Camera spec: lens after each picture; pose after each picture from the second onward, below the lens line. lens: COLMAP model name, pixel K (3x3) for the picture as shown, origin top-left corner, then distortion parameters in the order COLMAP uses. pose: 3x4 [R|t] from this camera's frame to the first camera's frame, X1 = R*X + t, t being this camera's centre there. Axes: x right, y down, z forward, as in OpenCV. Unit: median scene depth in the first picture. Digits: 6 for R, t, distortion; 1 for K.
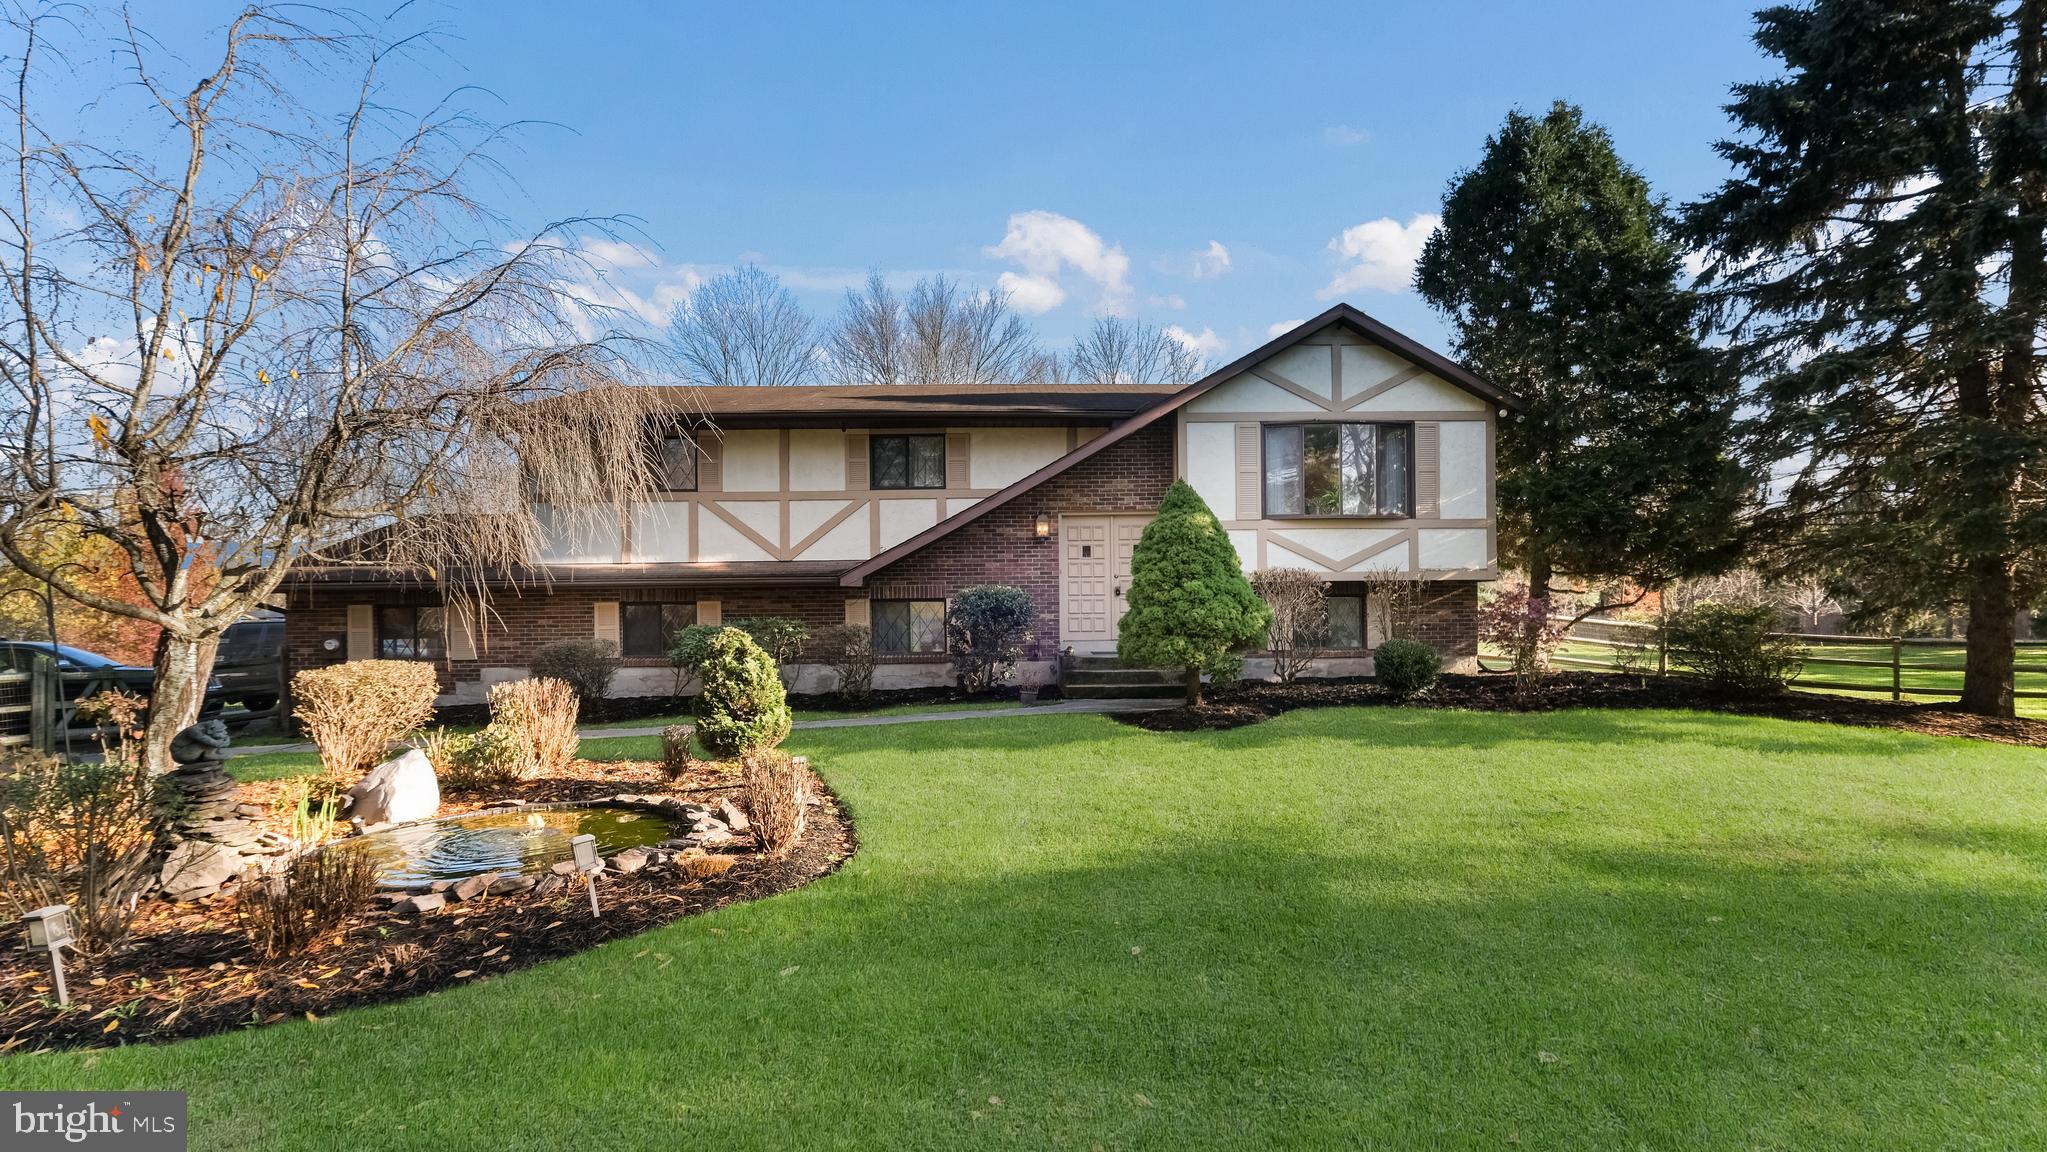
lens RADIAL K [[894.0, 0, 1023.5], [0, 894.0, 576.0], [0, 0, 1]] dist [0.000253, -0.000087]
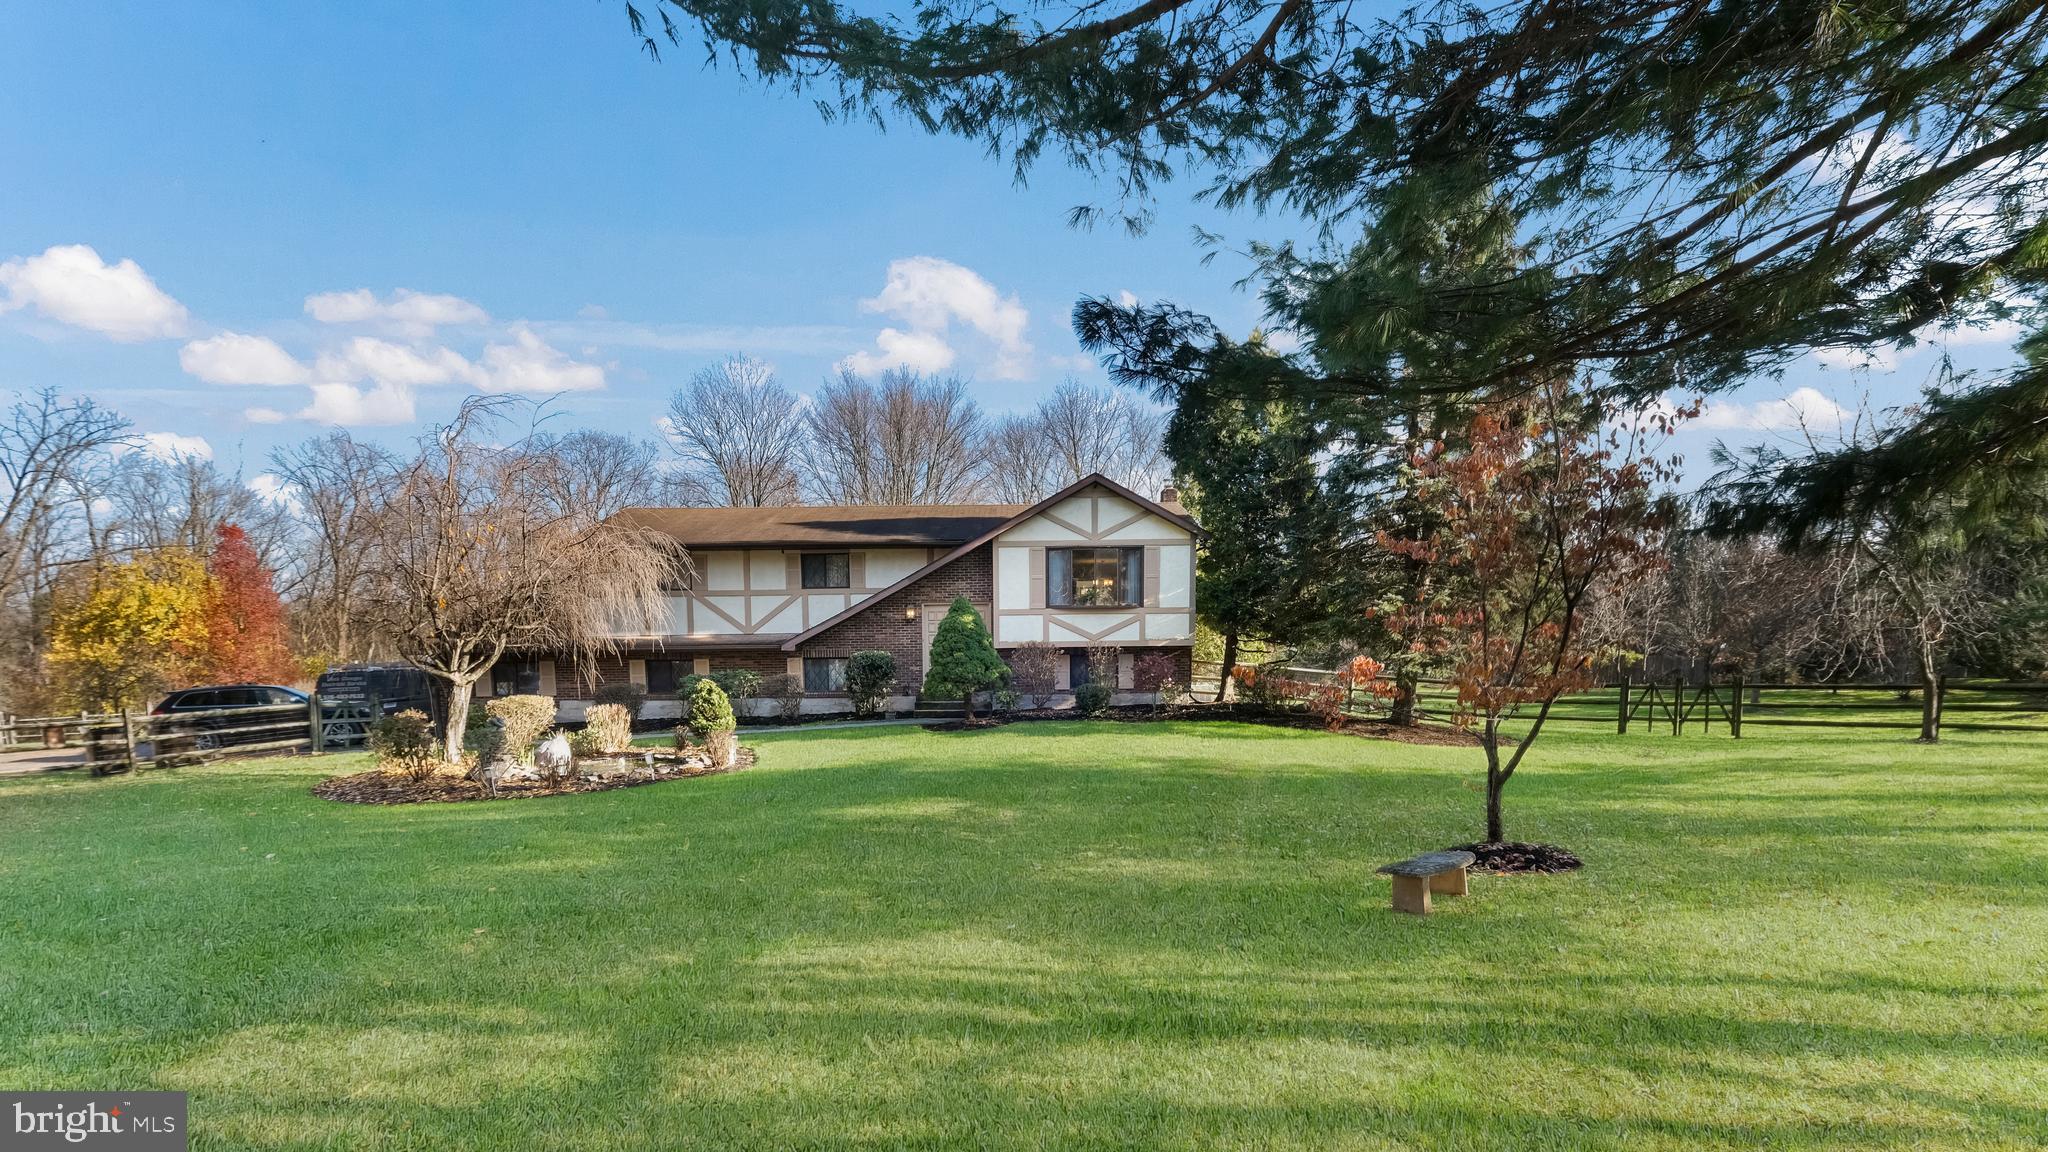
lens RADIAL K [[869.9, 0, 1034.9], [0, 869.9, 676.6], [0, 0, 1]] dist [0.001673, 0.000049]
pose [[0.999910, -0.001323, 0.013375, 0.225385], [0.000408, 0.997671, 0.068205, -0.047279], [-0.013434, -0.068193, 0.997582, -0.565711]]
